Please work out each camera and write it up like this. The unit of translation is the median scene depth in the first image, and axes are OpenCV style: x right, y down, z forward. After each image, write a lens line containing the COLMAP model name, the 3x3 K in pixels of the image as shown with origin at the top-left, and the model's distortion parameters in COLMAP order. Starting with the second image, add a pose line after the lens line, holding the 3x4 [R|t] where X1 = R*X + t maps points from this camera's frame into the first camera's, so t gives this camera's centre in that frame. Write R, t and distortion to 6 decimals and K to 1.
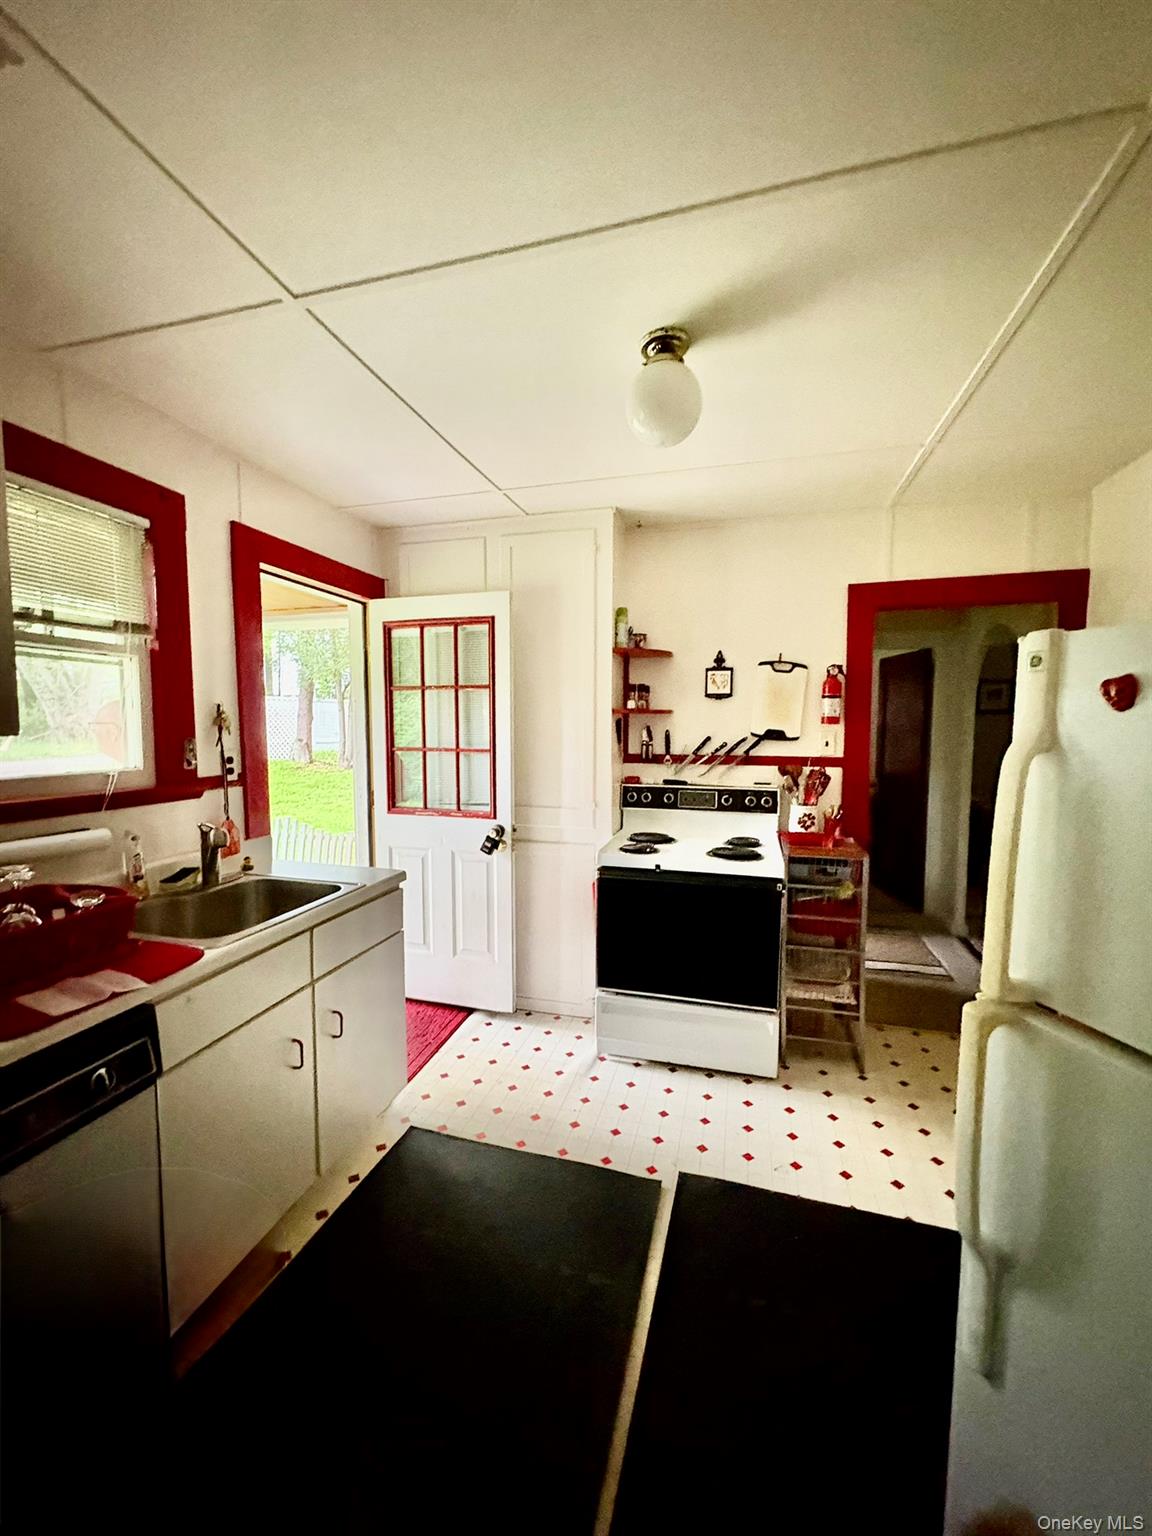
lens RADIAL K [[606.7, 0, 573.1], [0, 606.7, 768.7], [0, 0, 1]] dist [0.000261, 0.000330]
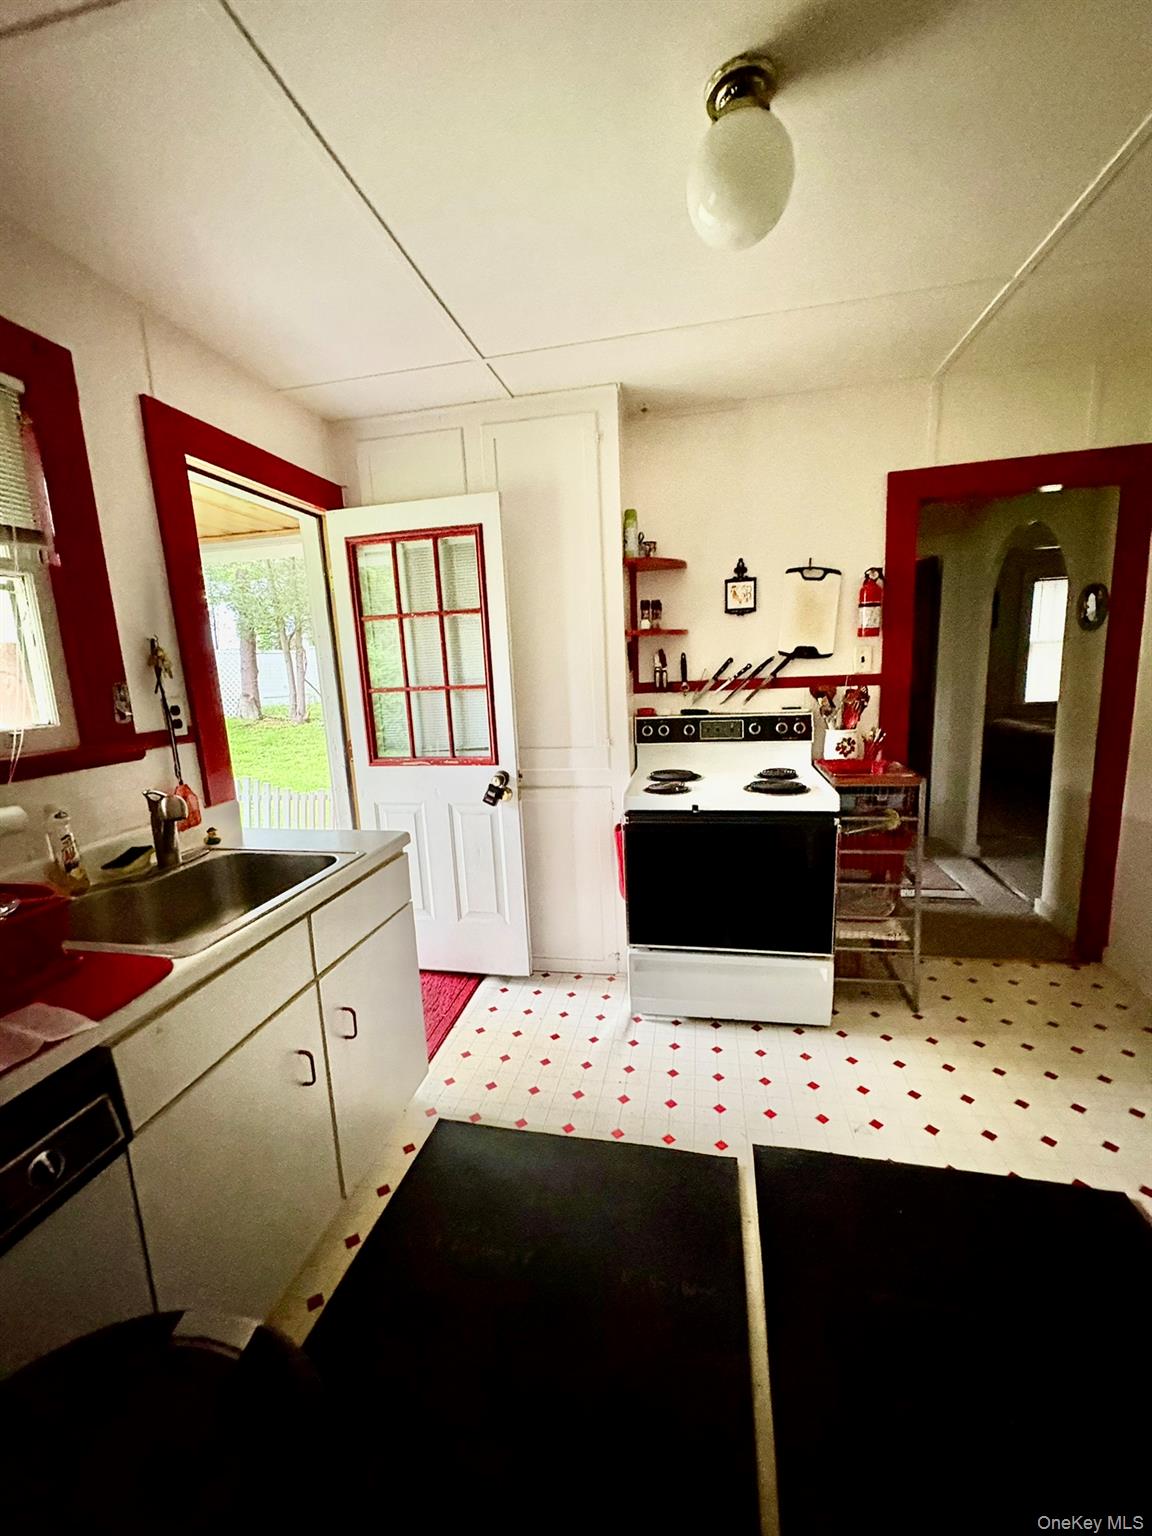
lens RADIAL K [[606.7, 0, 572.0], [0, 606.7, 768.7], [0, 0, 1]] dist [0.000261, 0.000330]
pose [[0.996246, -0.059812, 0.062587, -0.090538], [0.053633, 0.993922, 0.096136, 0.012139], [-0.067957, -0.092418, 0.993399, 0.147999]]
